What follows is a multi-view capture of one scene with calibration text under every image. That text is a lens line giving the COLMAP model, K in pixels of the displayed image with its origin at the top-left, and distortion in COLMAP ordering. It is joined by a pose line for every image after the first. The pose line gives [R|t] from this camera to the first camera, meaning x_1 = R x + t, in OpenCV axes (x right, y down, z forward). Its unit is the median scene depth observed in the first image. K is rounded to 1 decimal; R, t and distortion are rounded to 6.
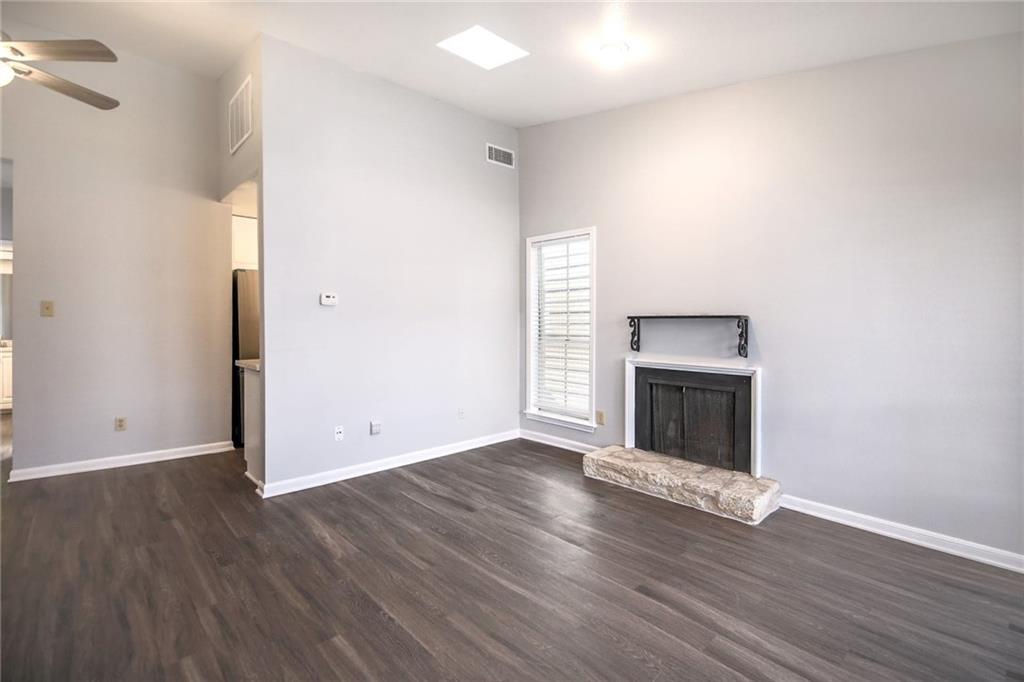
lens RADIAL K [[463.5, 0, 505.9], [0, 463.5, 329.0], [0, 0, 1]] dist [-0.000384, -0.005012]
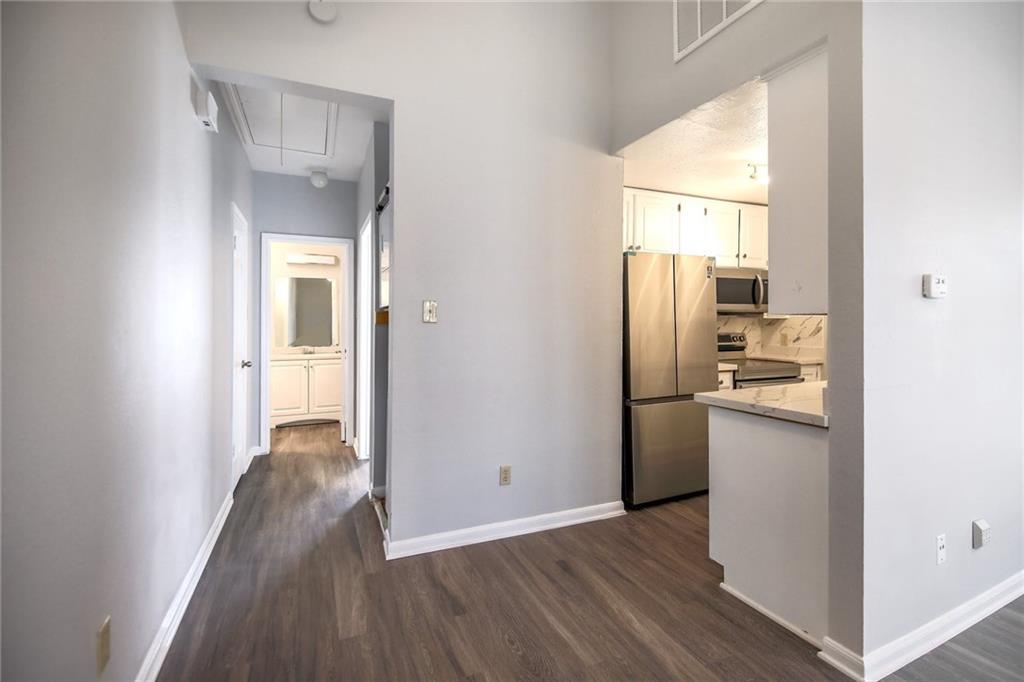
lens RADIAL K [[463.5, 0, 509.8], [0, 463.5, 317.1], [0, 0, 1]] dist [-0.000384, -0.005012]
pose [[0.948293, -0.003026, -0.317383, -0.688766], [-0.004391, 0.999734, -0.022653, -0.016524], [0.317367, 0.022875, 0.948027, 0.383912]]
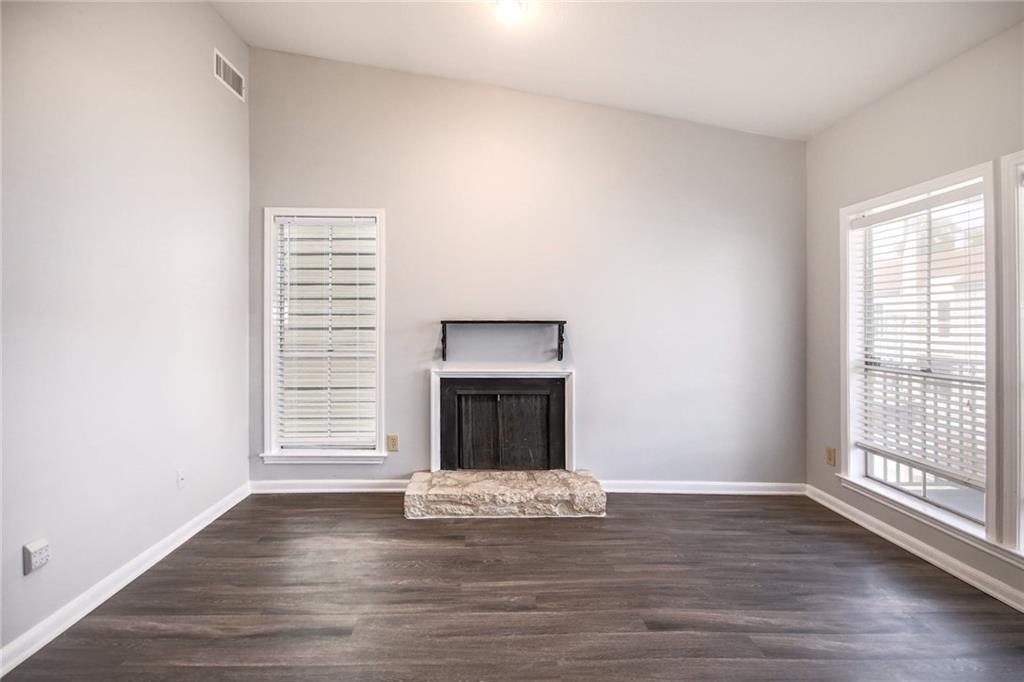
lens RADIAL K [[463.5, 0, 491.1], [0, 463.5, 333.7], [0, 0, 1]] dist [-0.000384, -0.005012]
pose [[0.666983, -0.015061, 0.744921, -0.353673], [0.012520, 0.999881, 0.009006, -0.010663], [-0.744968, 0.003320, 0.667092, 0.388544]]
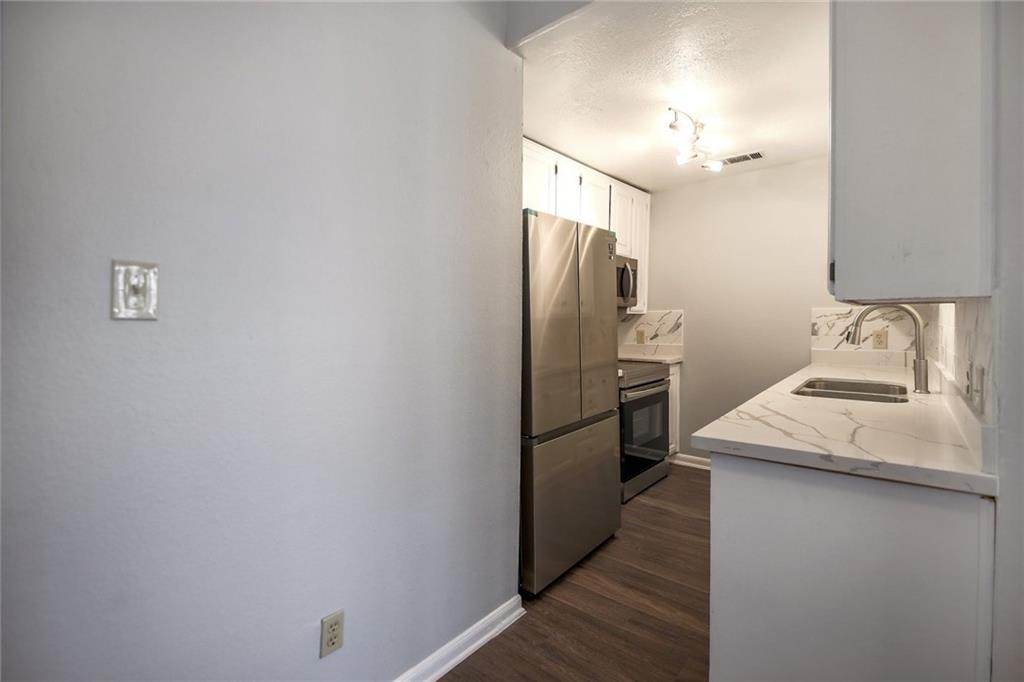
lens RADIAL K [[463.5, 0, 525.4], [0, 463.5, 318.1], [0, 0, 1]] dist [-0.000384, -0.005012]
pose [[0.986953, -0.009737, 0.160713, -0.848579], [0.012782, 0.999758, -0.017922, -0.017447], [-0.160499, 0.019742, 0.986838, 0.727743]]
